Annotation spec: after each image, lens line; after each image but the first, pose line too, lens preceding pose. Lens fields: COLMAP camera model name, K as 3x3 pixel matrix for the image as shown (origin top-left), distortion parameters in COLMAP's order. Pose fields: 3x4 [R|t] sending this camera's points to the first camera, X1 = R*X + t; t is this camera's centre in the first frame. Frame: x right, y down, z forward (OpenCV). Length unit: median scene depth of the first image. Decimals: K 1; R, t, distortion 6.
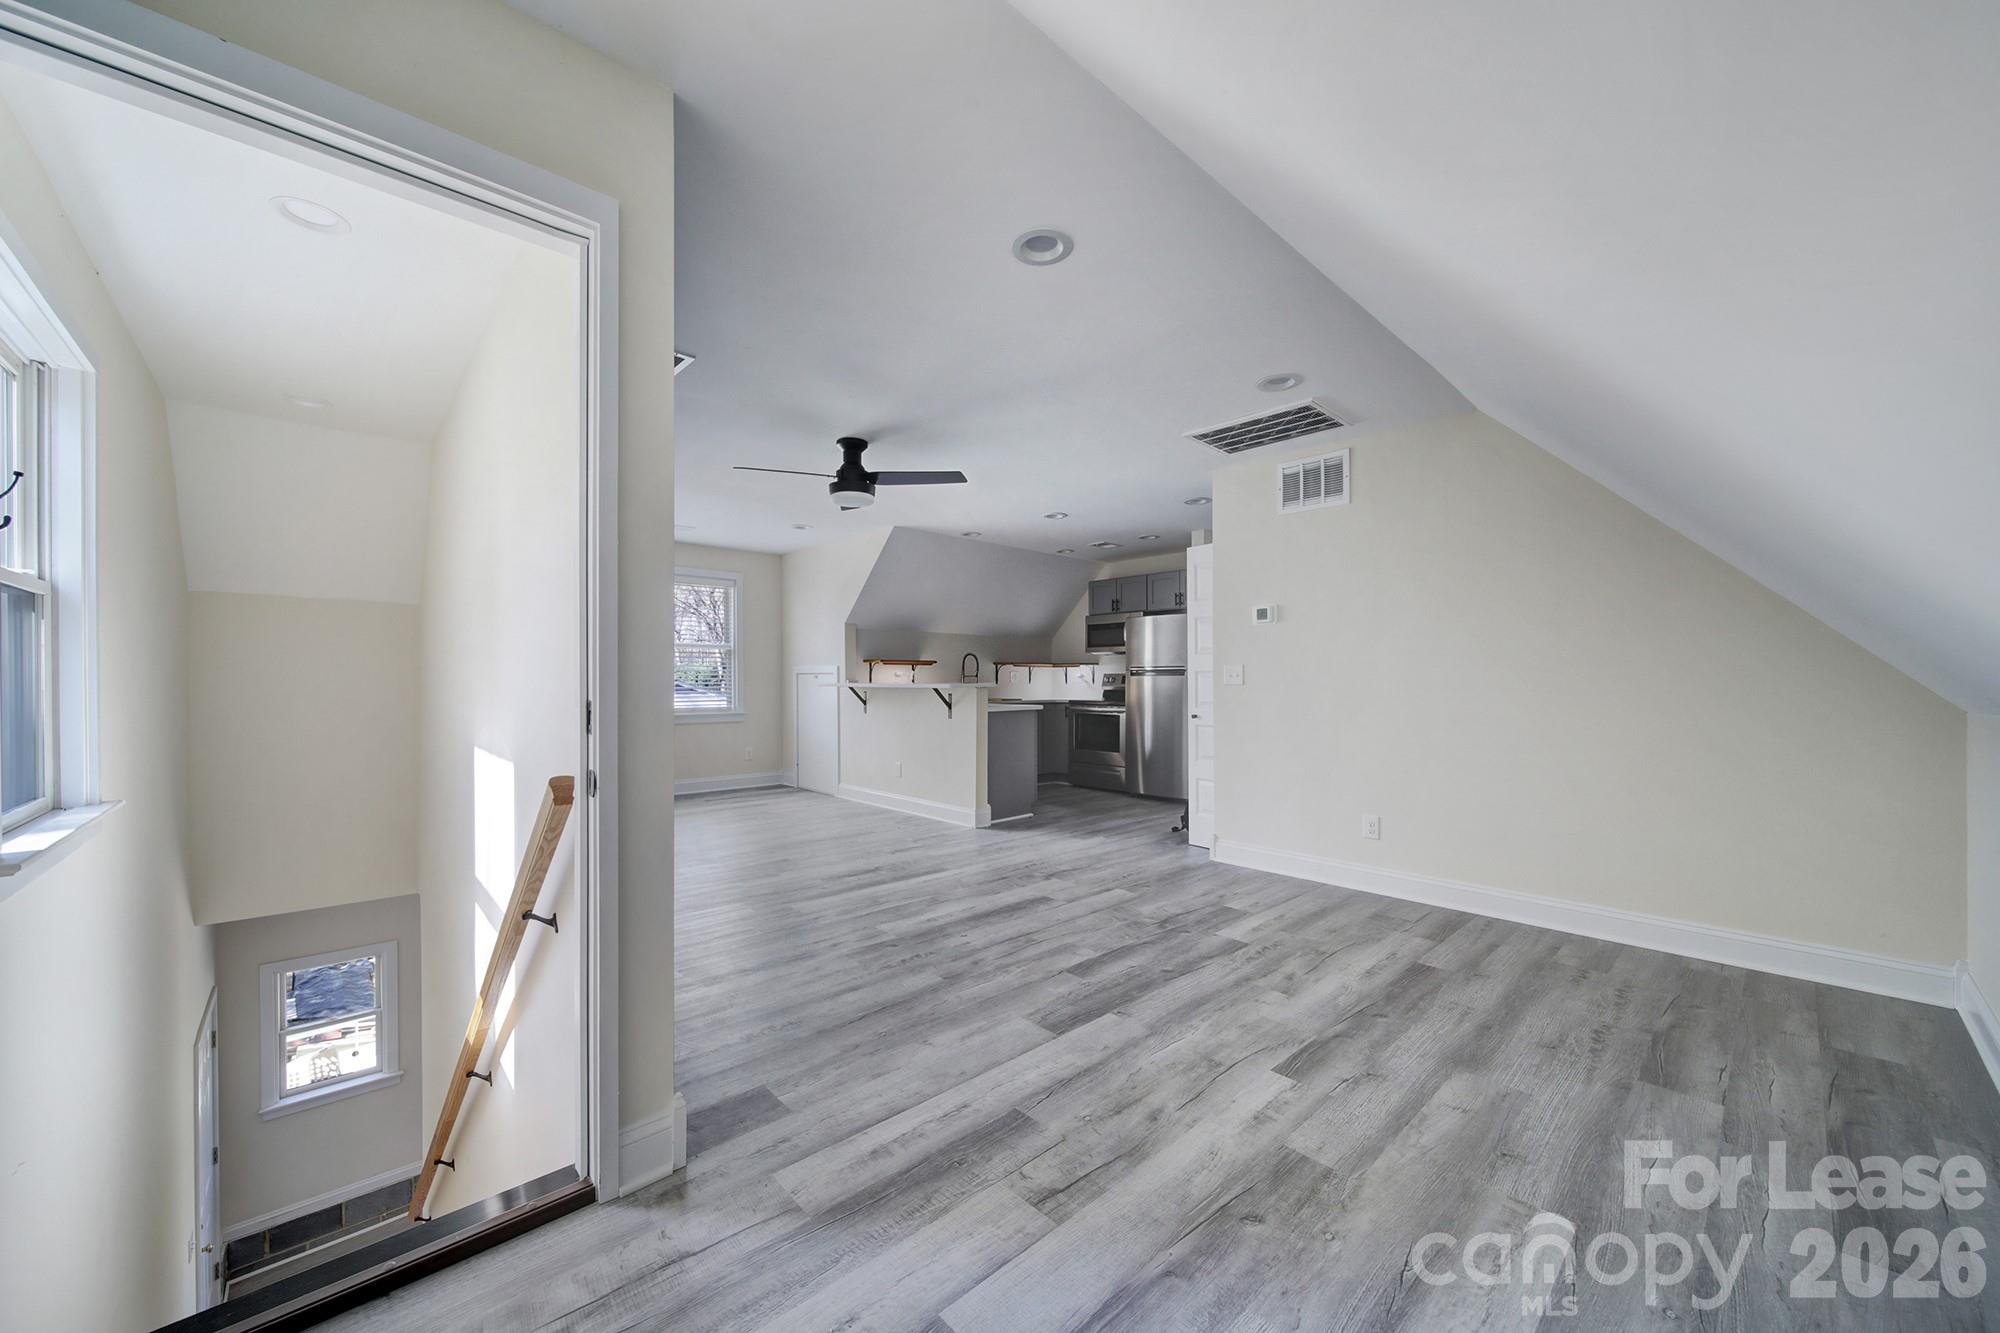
lens RADIAL K [[708.1, 0, 973.6], [0, 708.1, 680.4], [0, 0, 1]] dist [0.000692, -0.001760]
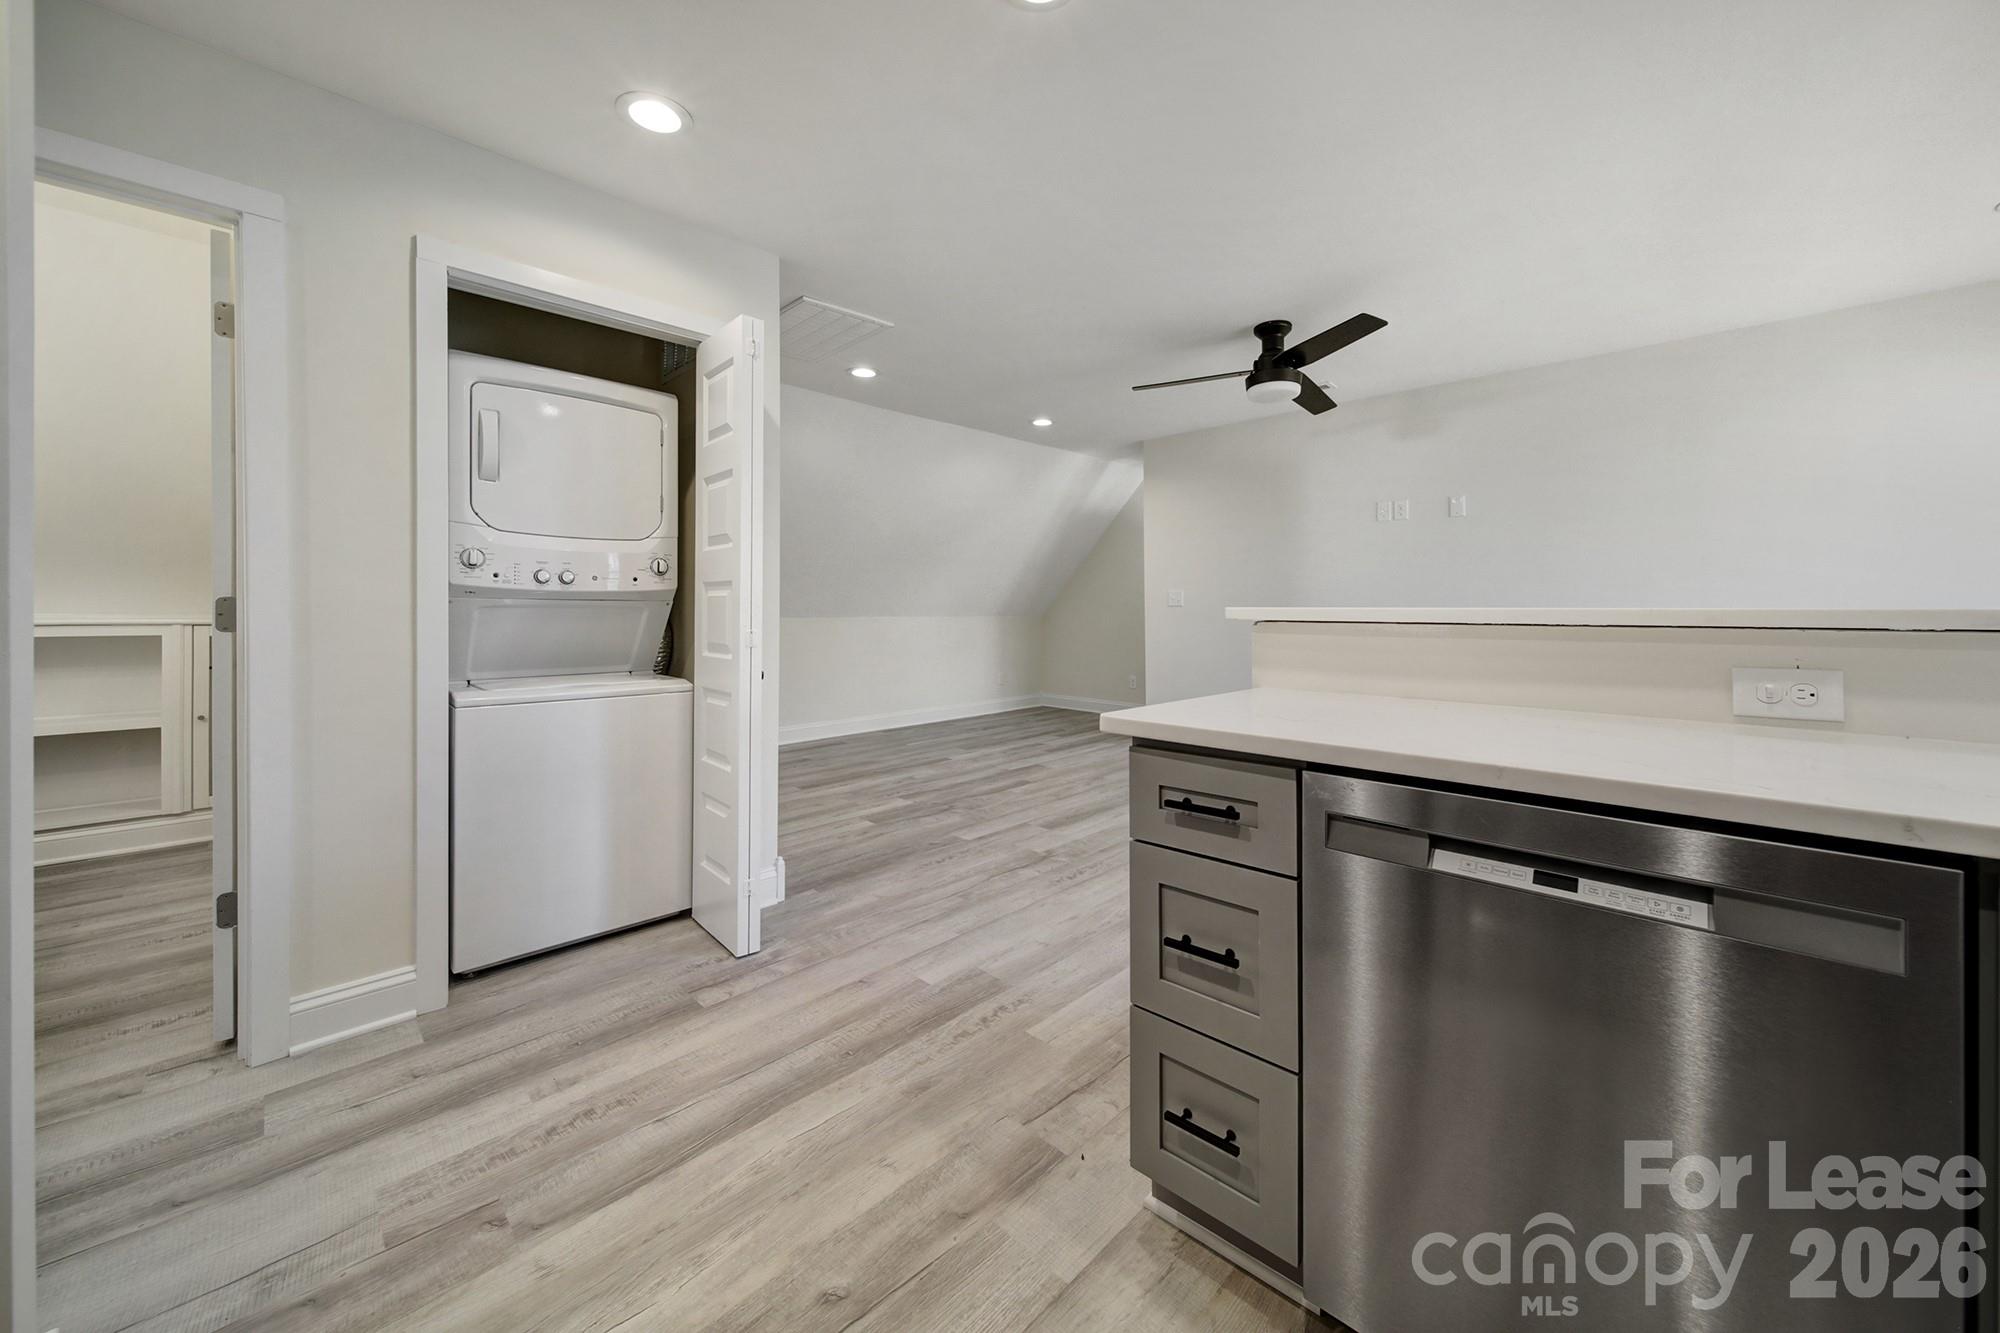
lens RADIAL K [[708.1, 0, 984.9], [0, 708.1, 621.9], [0, 0, 1]] dist [0.000692, -0.001760]
pose [[-0.998989, -0.000146, -0.044947, 0.241223], [-0.000524, 0.999965, 0.008398, 0.010107], [0.044945, 0.008413, -0.998954, 2.031036]]
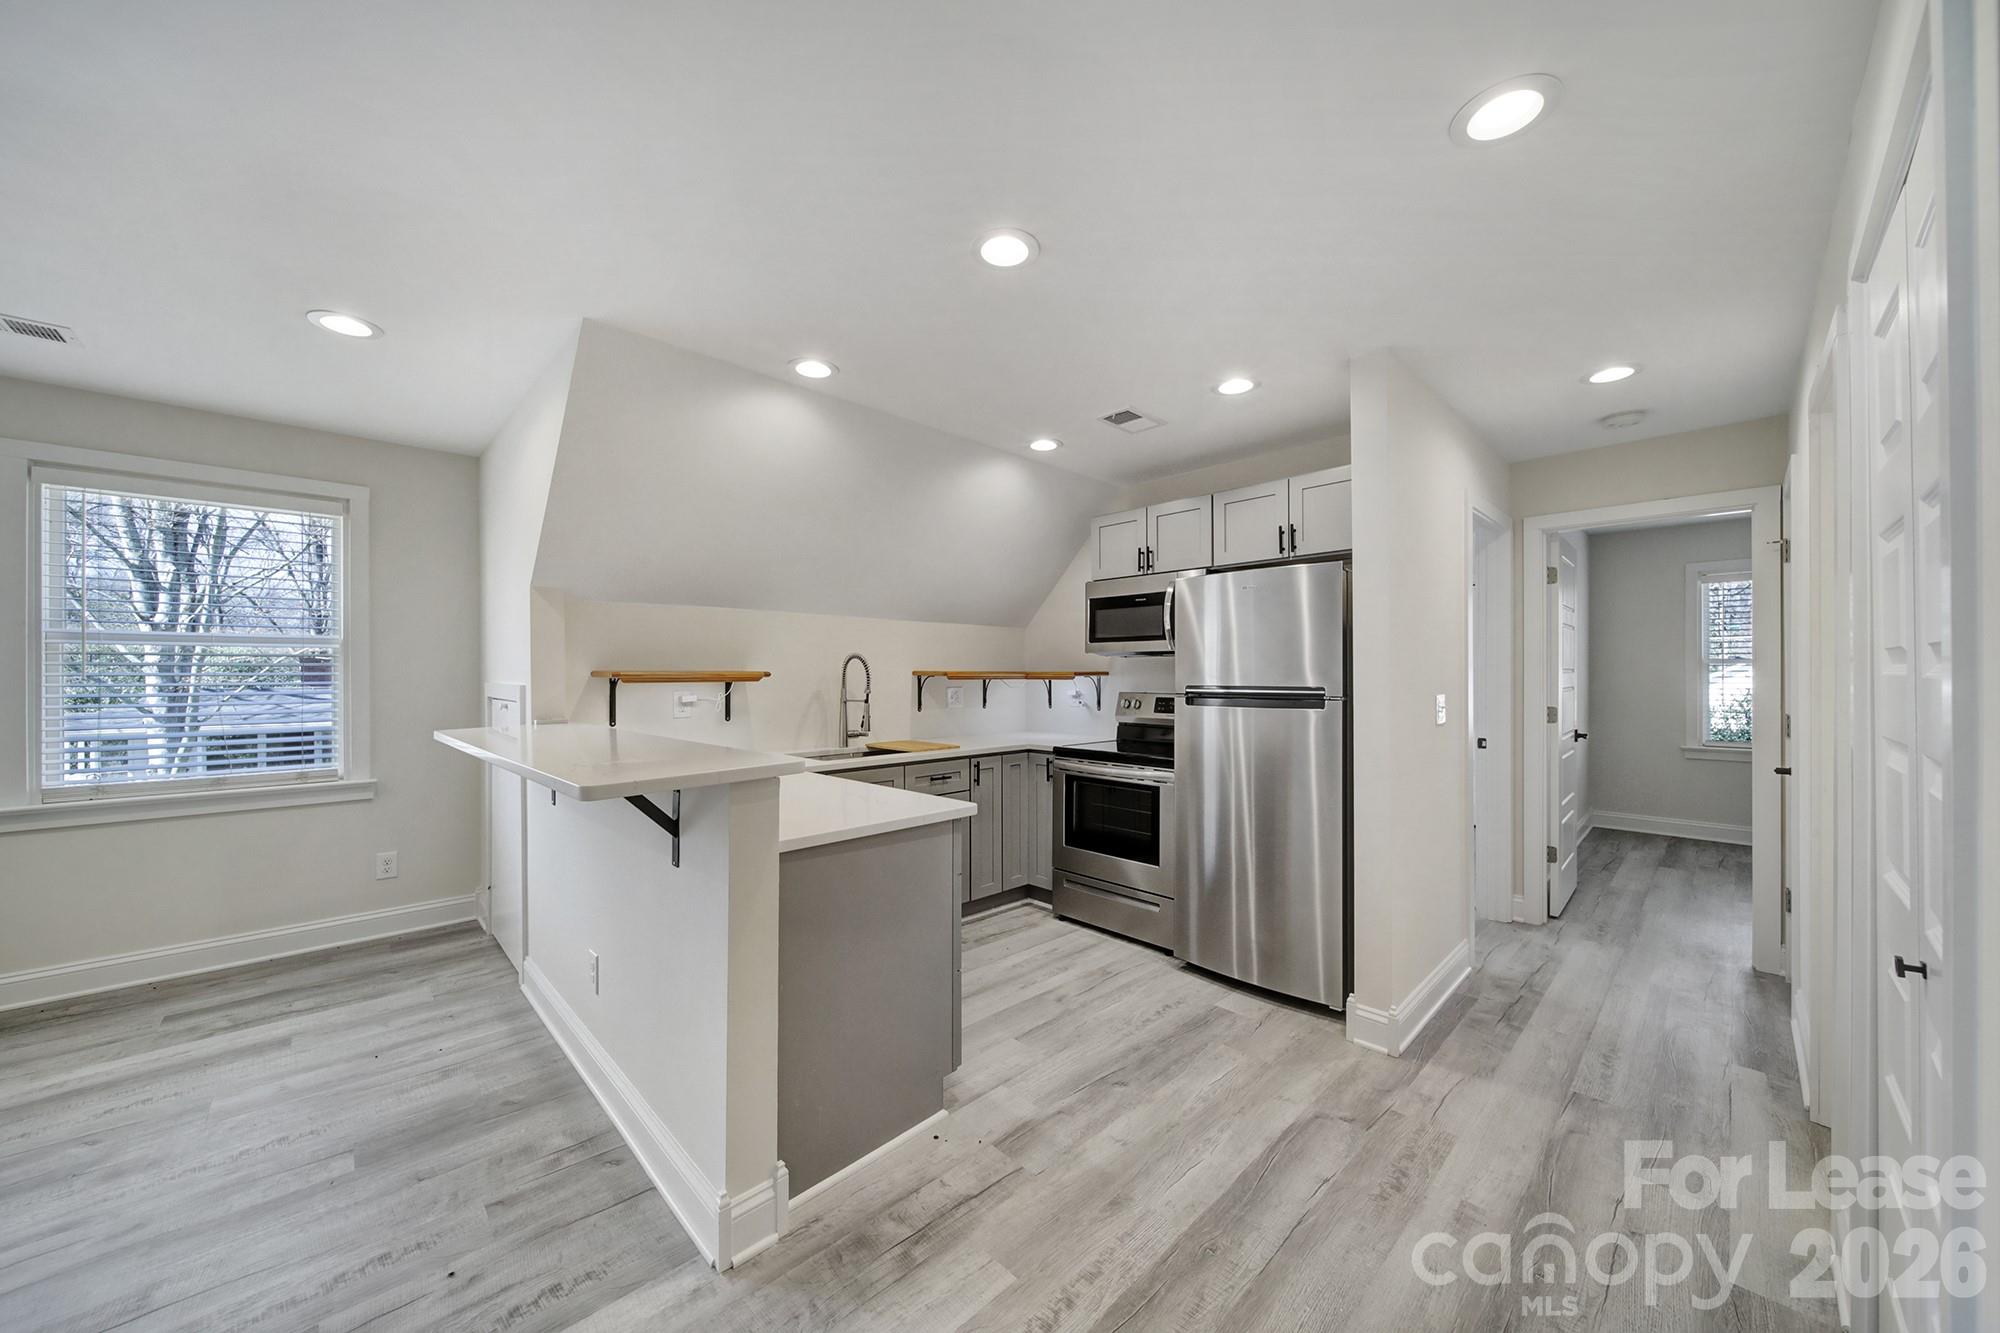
lens RADIAL K [[708.1, 0, 985.9], [0, 708.1, 671.5], [0, 0, 1]] dist [0.000692, -0.001760]
pose [[0.999613, -0.001529, 0.027773, 0.157337], [0.001641, 0.999991, -0.004010, -0.051869], [-0.027766, 0.004054, 0.999606, 1.076368]]
